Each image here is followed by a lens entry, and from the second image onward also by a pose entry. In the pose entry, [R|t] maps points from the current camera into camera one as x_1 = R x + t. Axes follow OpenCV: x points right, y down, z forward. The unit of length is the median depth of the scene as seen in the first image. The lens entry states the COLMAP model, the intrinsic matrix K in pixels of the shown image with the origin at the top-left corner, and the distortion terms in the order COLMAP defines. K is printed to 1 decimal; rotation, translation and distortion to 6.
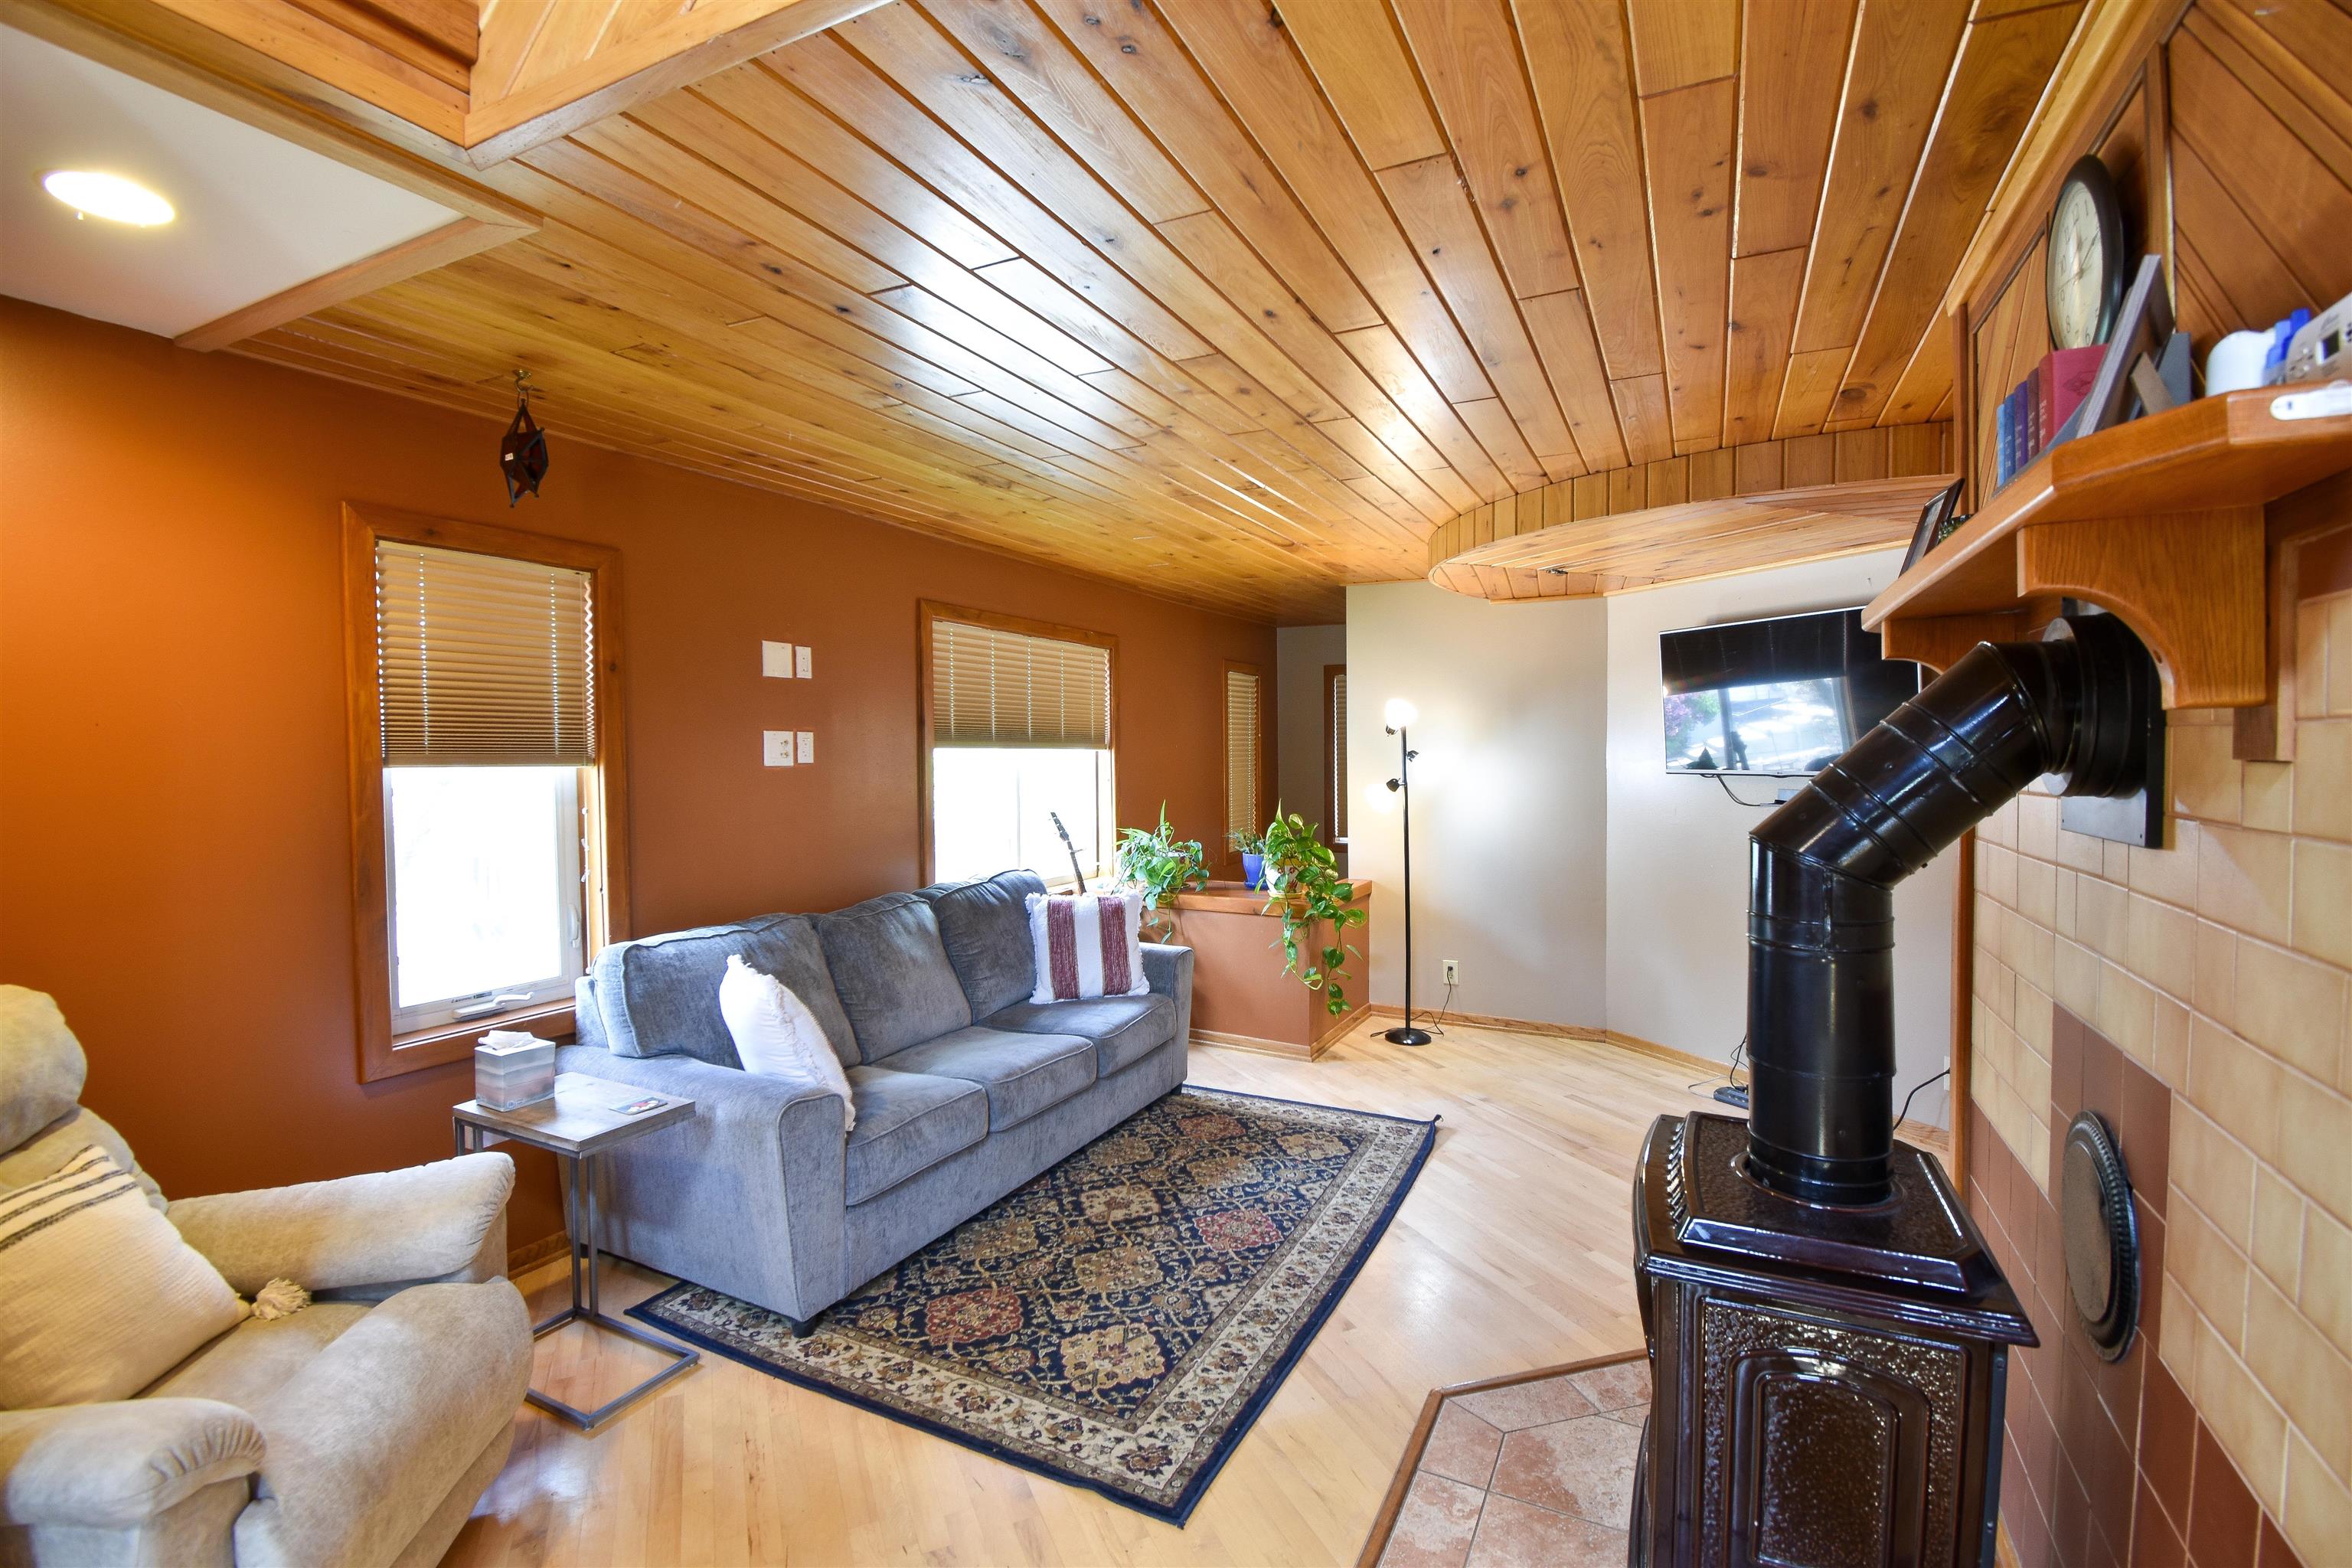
lens RADIAL K [[1037.9, 0, 1176.0], [0, 1037.9, 784.0], [0, 0, 1]] dist [0.016609, -0.024434]
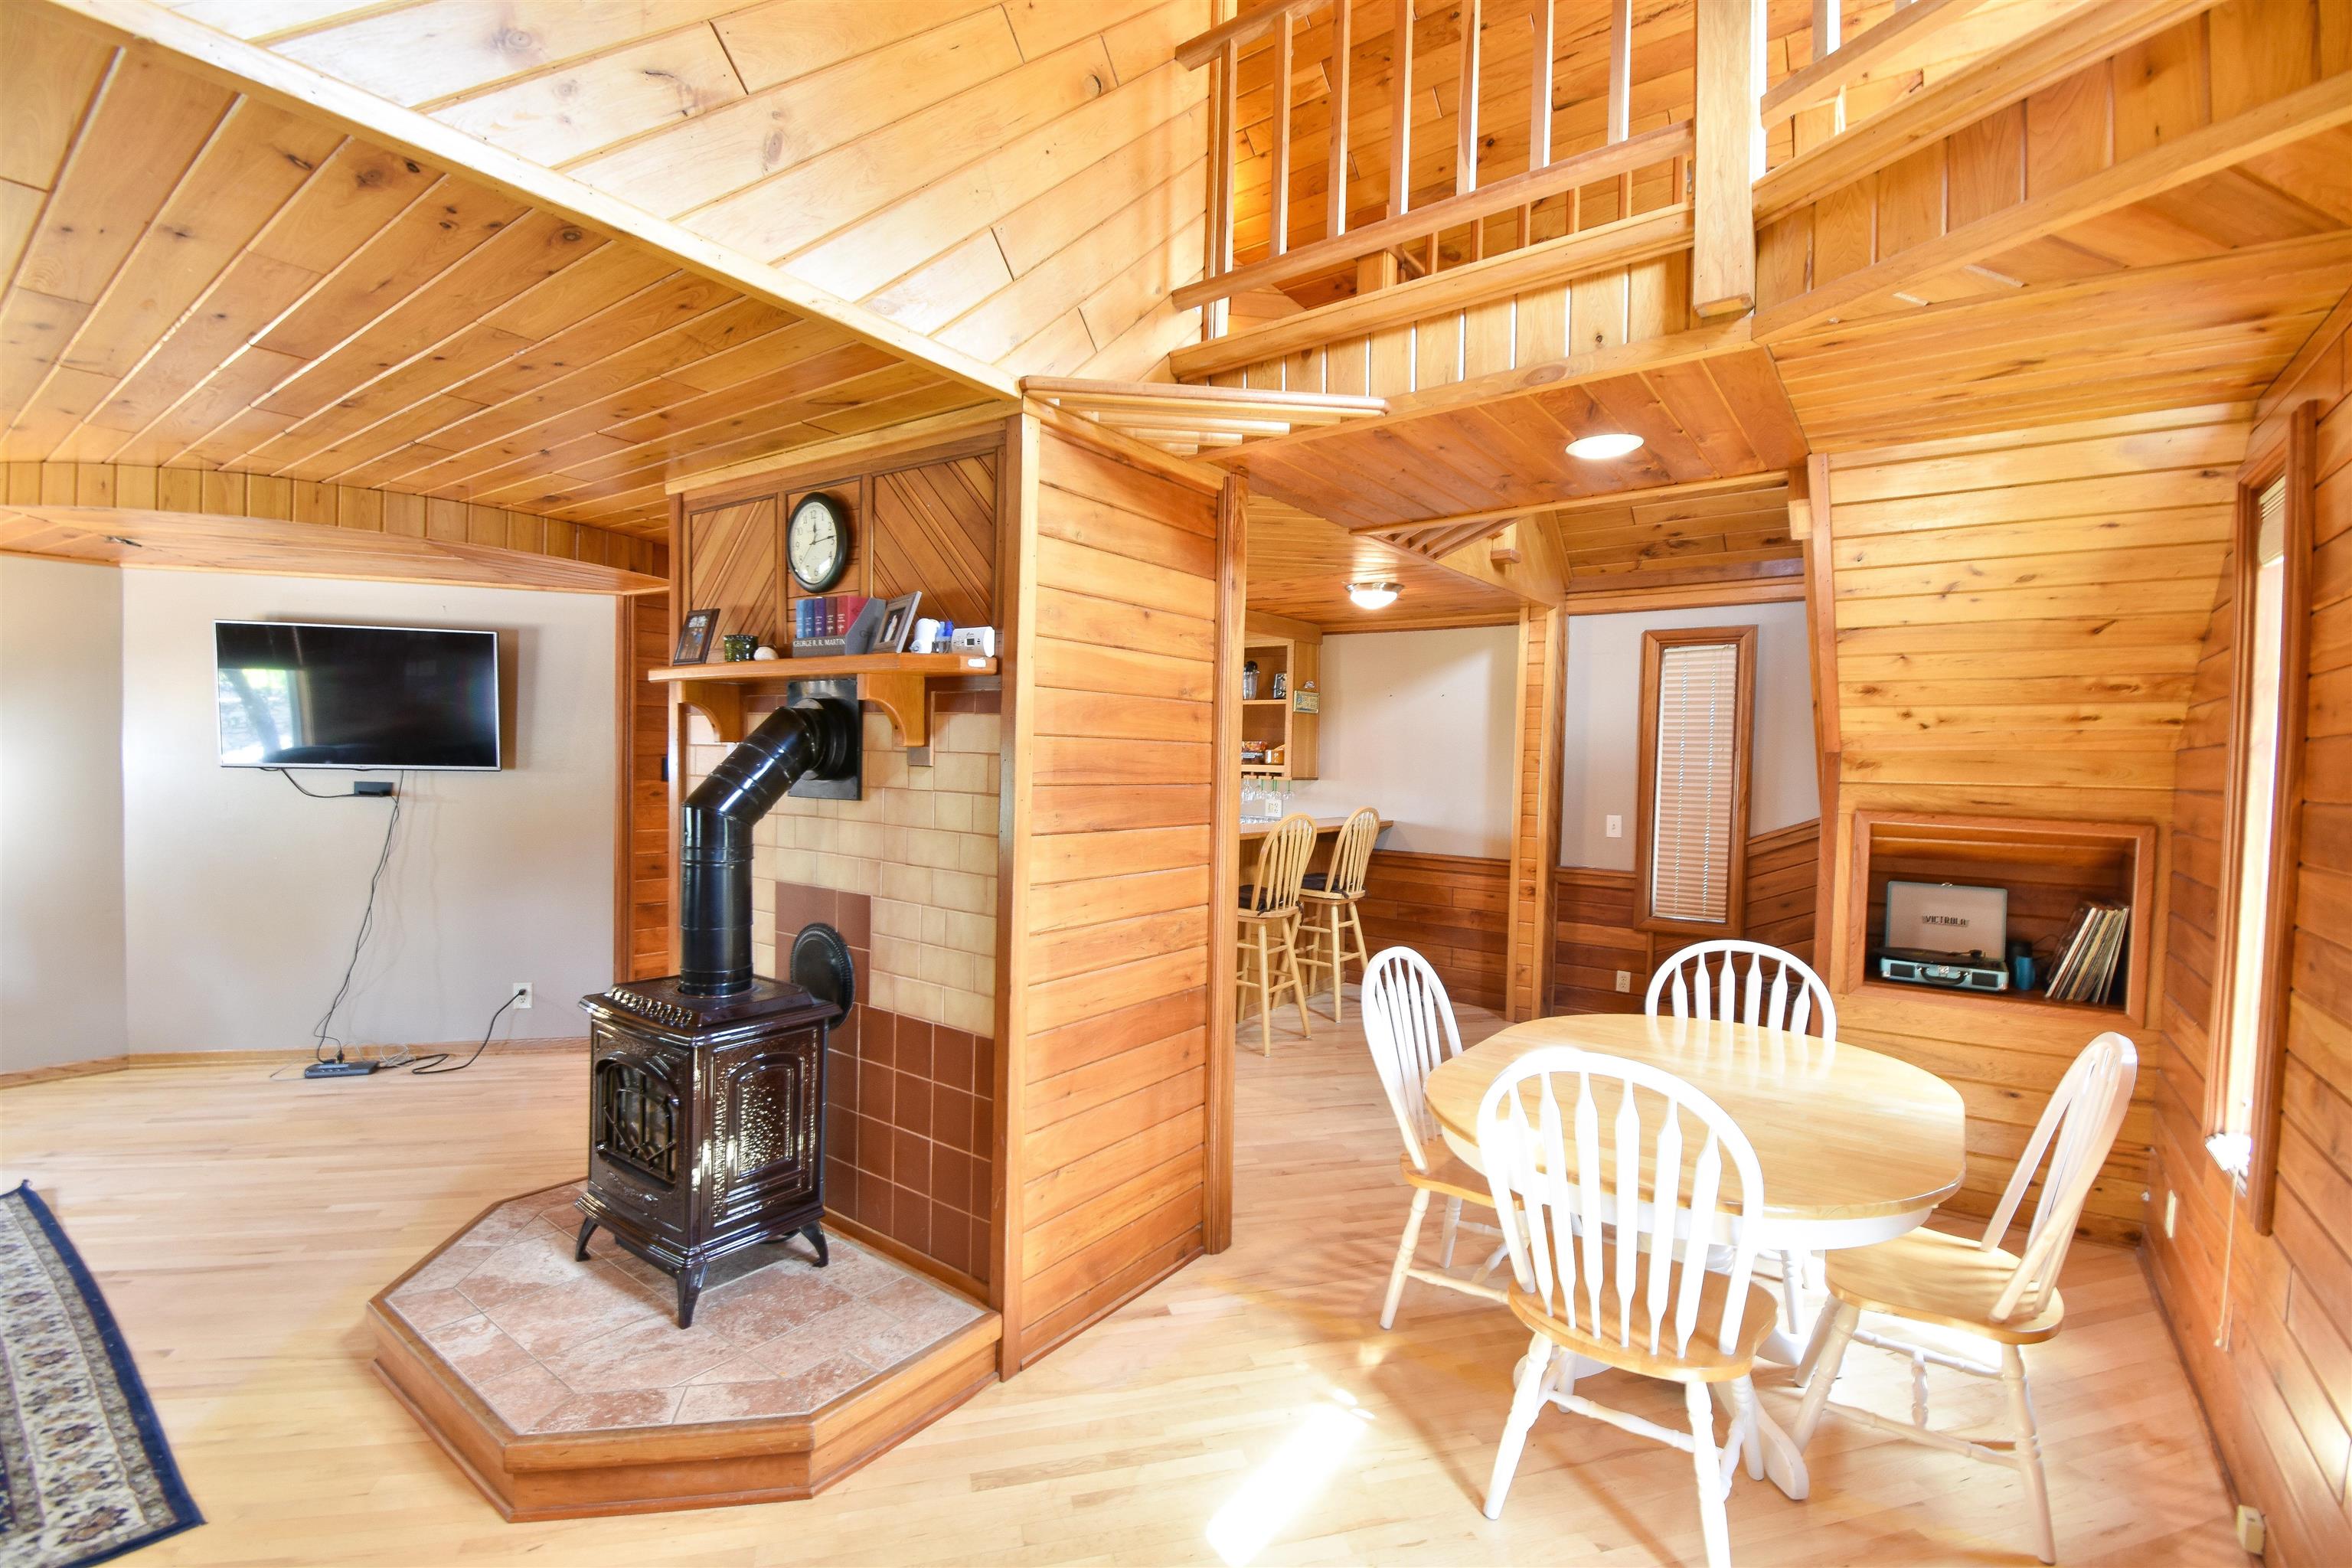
lens RADIAL K [[1037.9, 0, 1176.0], [0, 1037.9, 784.0], [0, 0, 1]] dist [0.016609, -0.024434]
pose [[0.167425, -0.015028, 0.985770, -0.521475], [0.007659, 0.999873, 0.013942, -0.002454], [-0.985855, 0.005216, 0.167519, -0.058854]]
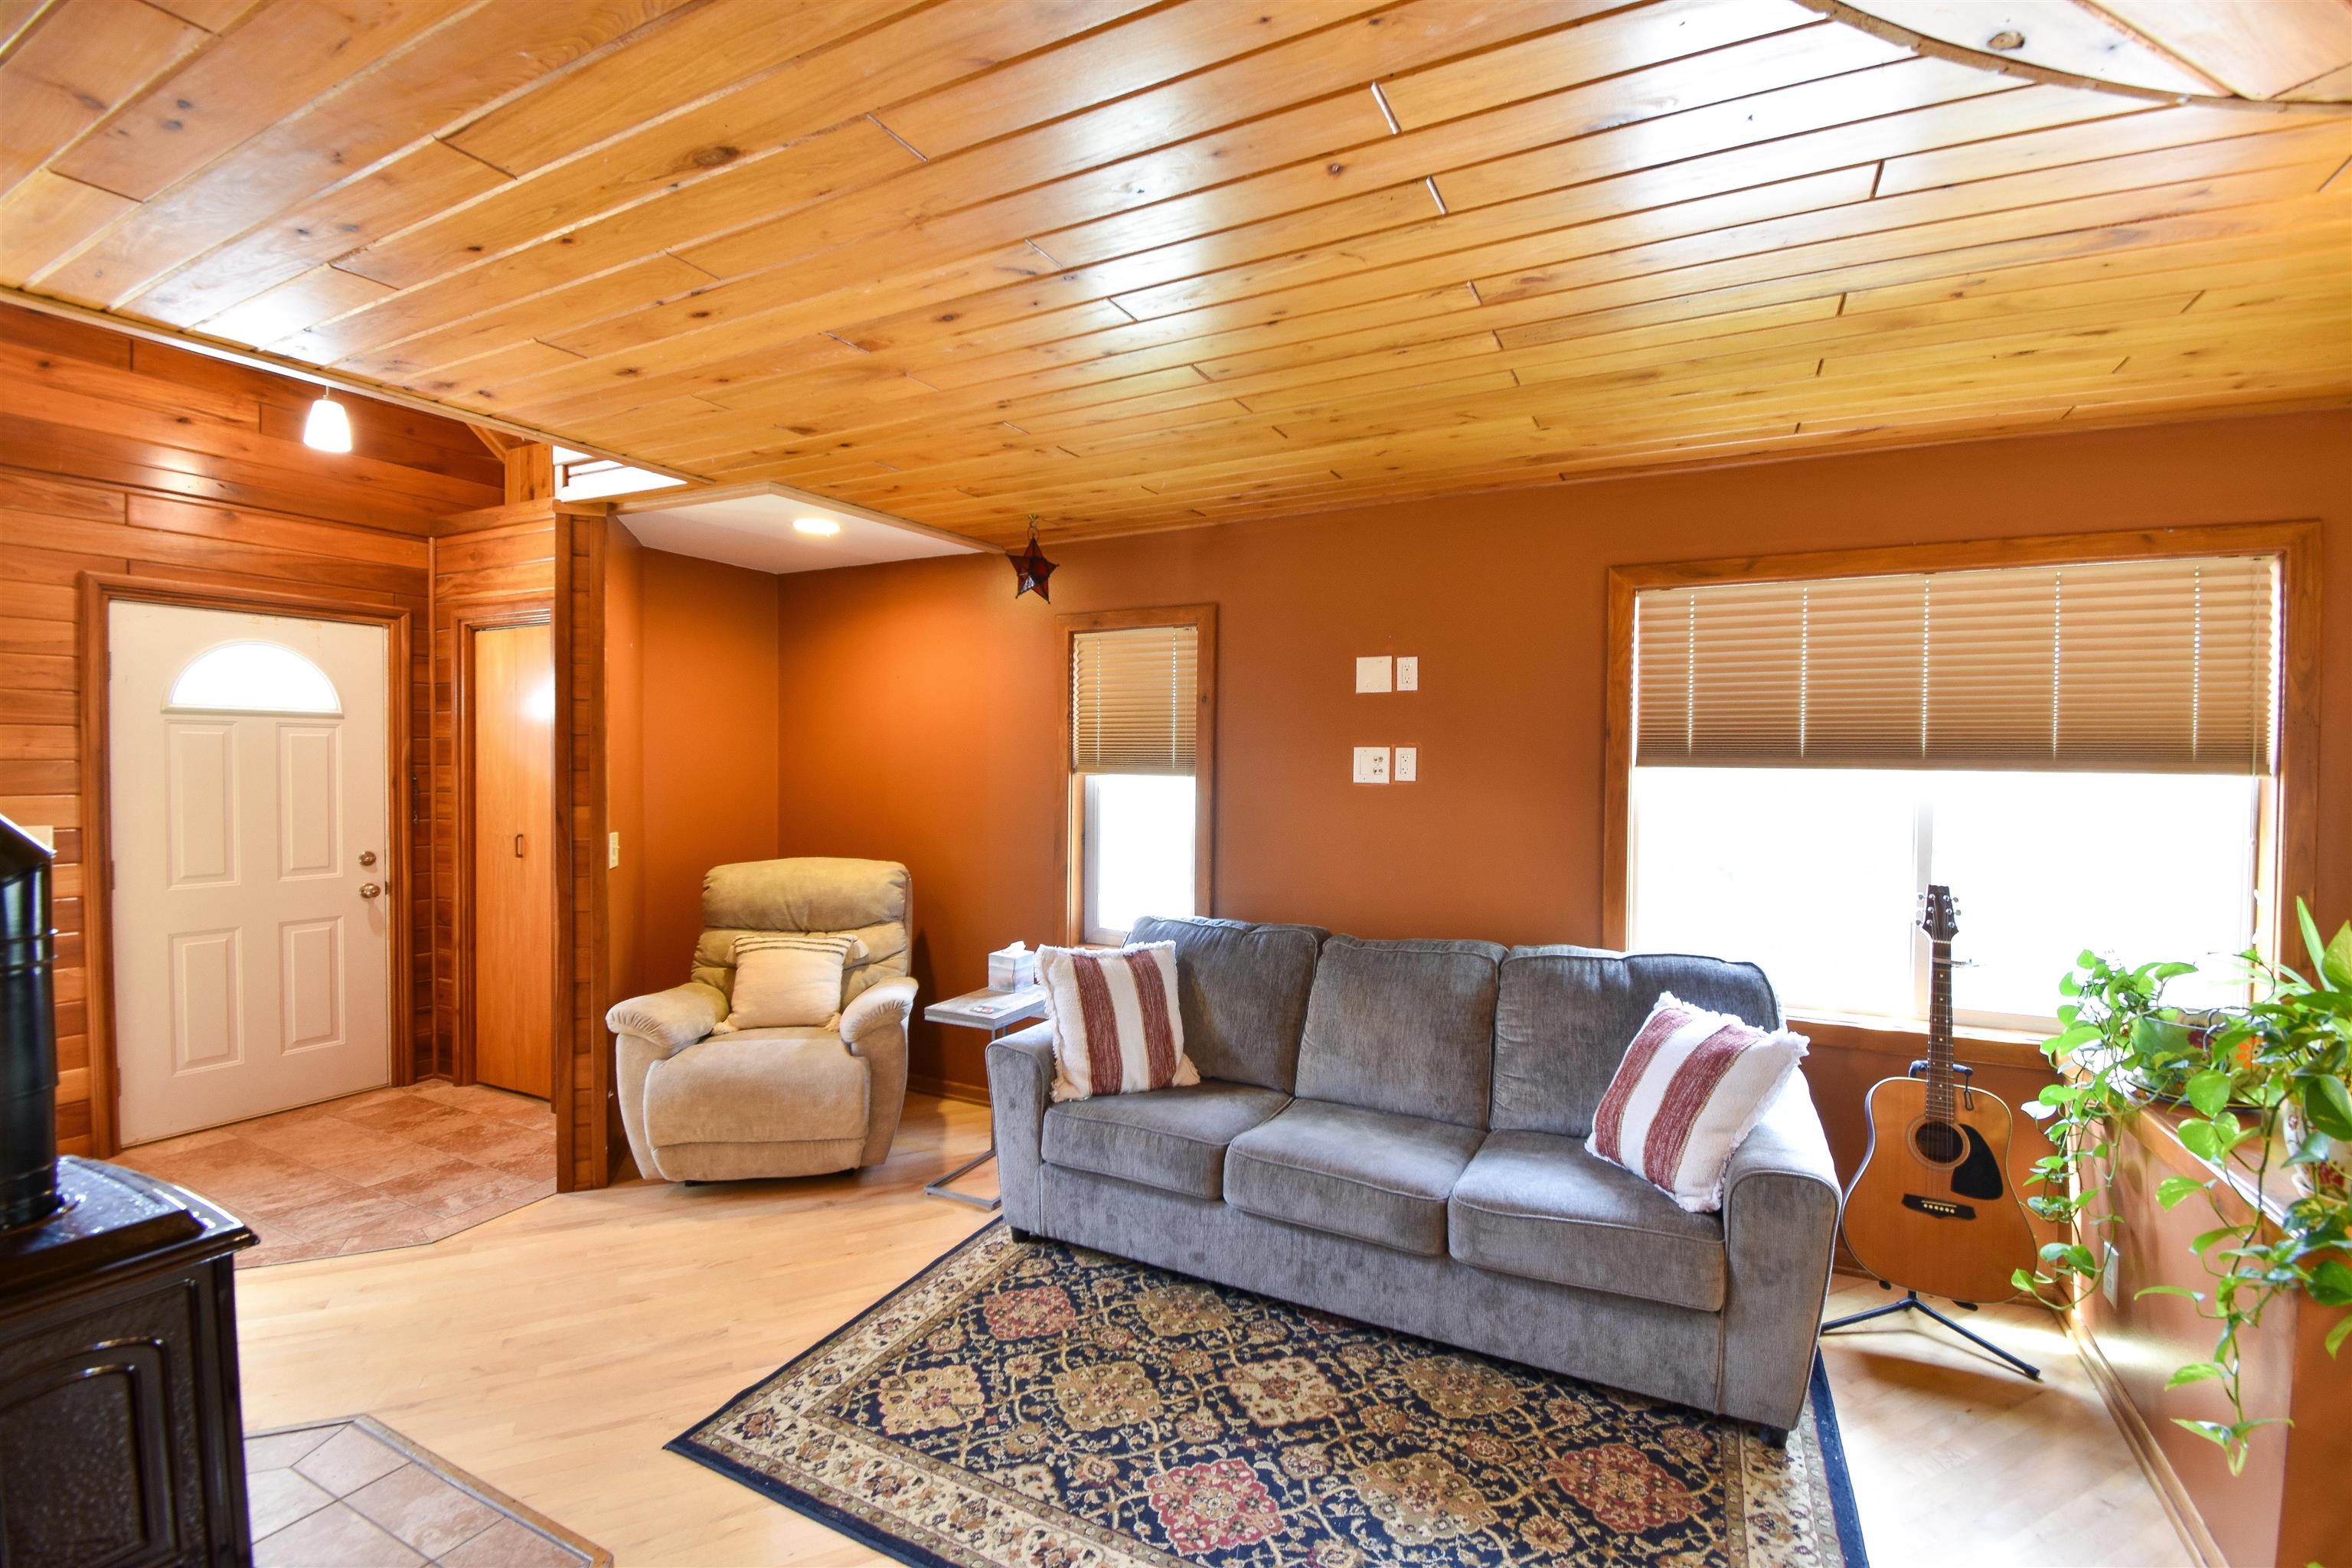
lens RADIAL K [[1036.5, 0, 1182.7], [0, 1036.5, 785.1], [0, 0, 1]] dist [0.015850, -0.020743]
pose [[-0.005951, 0.026471, -0.999632, 0.746226], [-0.040548, 0.998821, 0.026691, -0.042415], [0.999160, 0.040692, -0.004871, 1.029299]]
